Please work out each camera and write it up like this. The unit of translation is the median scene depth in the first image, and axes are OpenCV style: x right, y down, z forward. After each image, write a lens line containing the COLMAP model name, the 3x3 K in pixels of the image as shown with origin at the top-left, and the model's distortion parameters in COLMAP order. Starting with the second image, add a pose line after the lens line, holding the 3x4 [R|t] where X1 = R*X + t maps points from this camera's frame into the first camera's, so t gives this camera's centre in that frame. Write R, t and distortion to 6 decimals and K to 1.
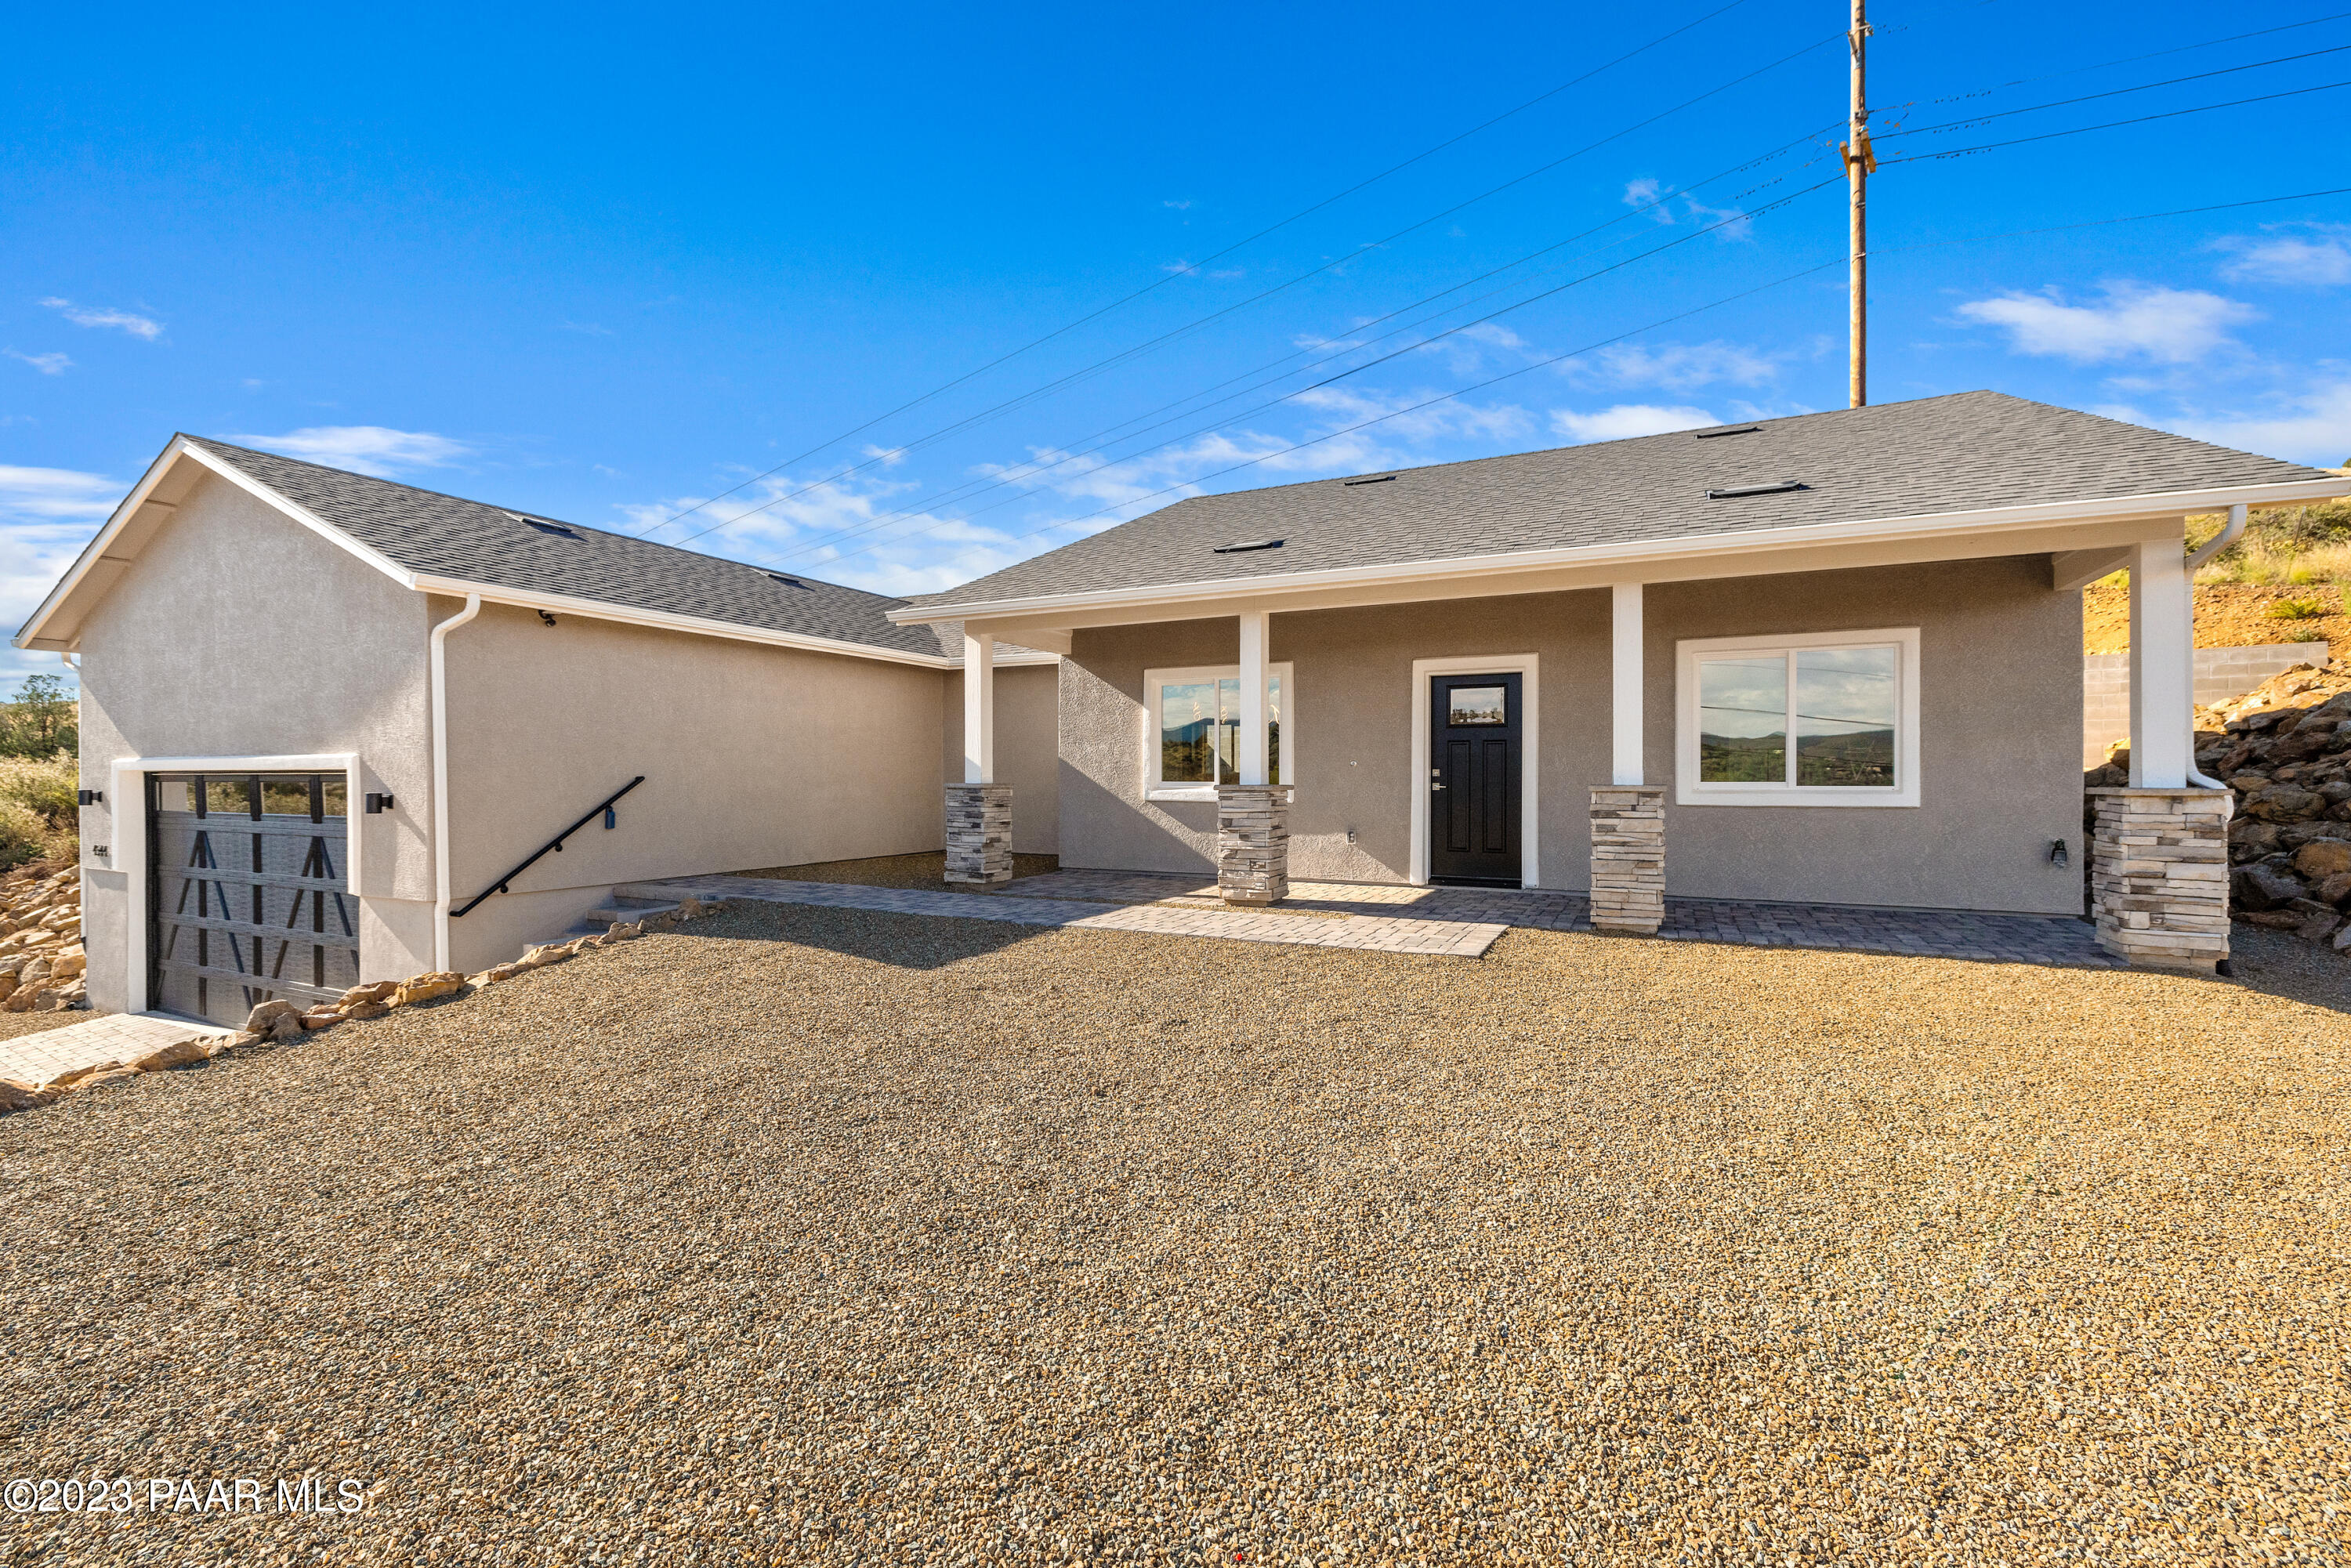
lens RADIAL K [[1005.9, 0, 1178.5], [0, 1005.9, 784.5], [0, 0, 1]] dist [0.001507, -0.000158]
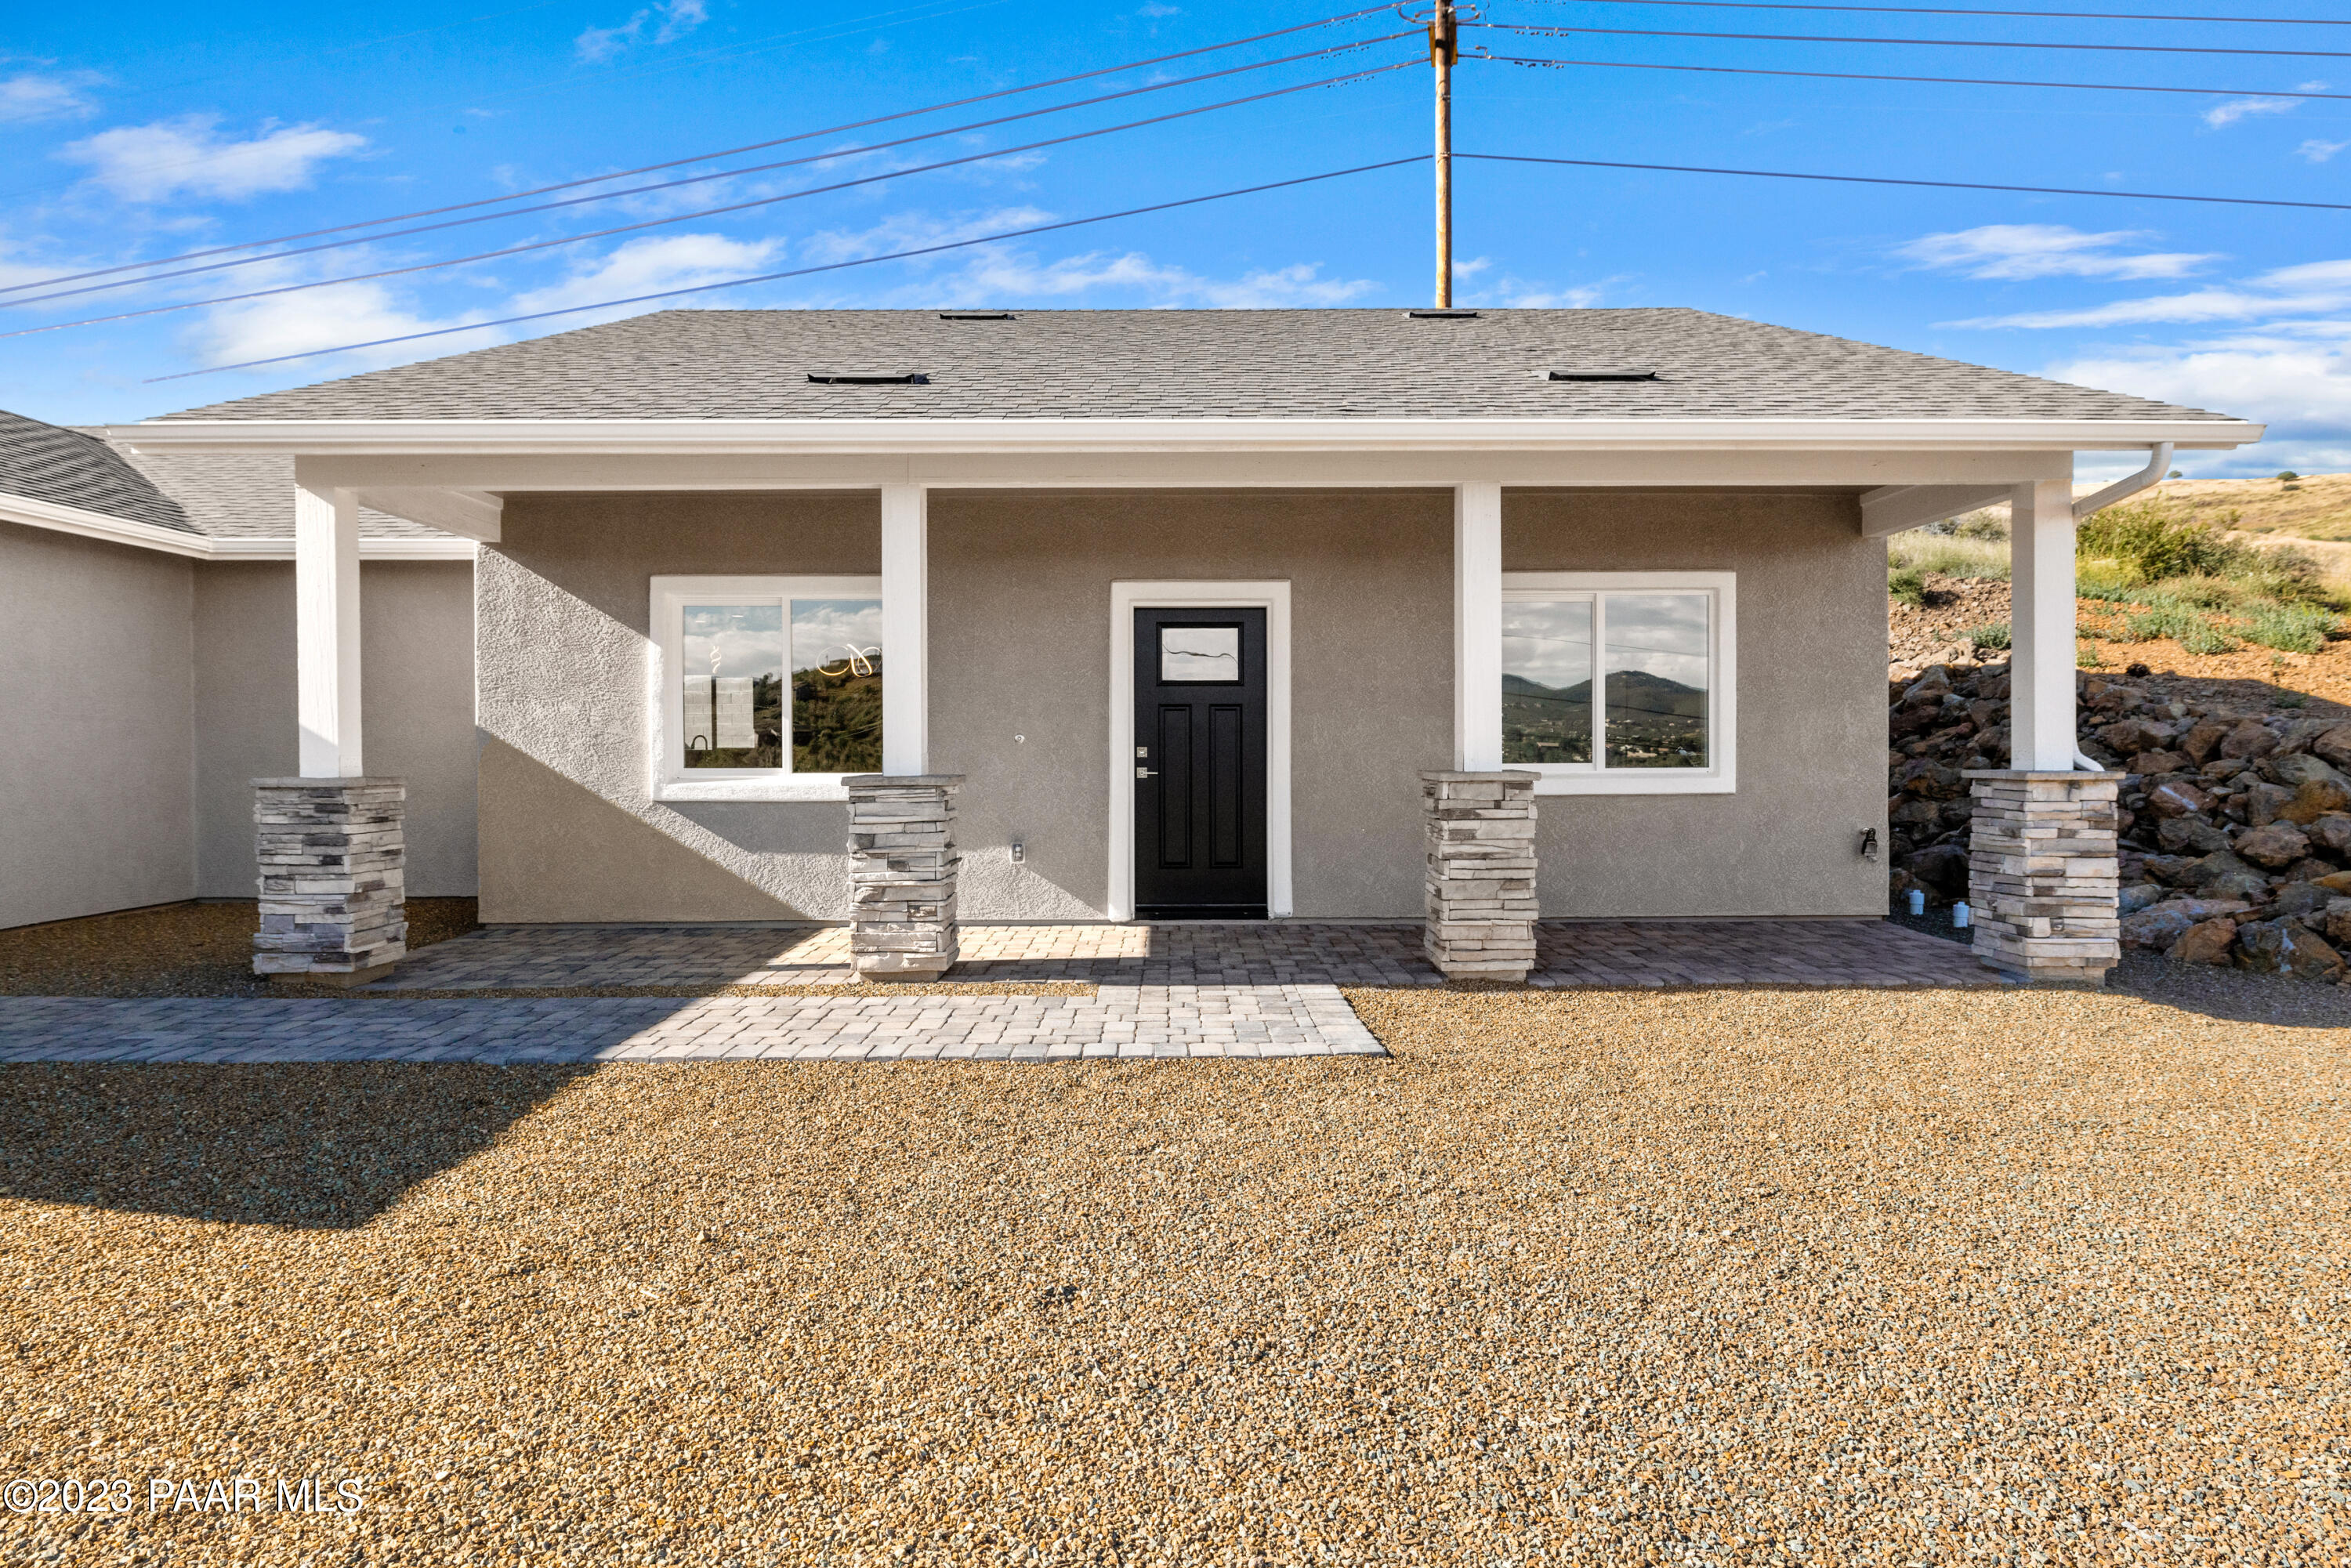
lens RADIAL K [[1298.8, 0, 1175.3], [0, 1298.8, 765.2], [0, 0, 1]] dist [0.004194, 0.001462]
pose [[0.893774, -0.010184, 0.448403, -0.118832], [0.007579, 0.999942, 0.007605, -0.009848], [-0.448454, -0.003399, 0.893799, 0.224976]]
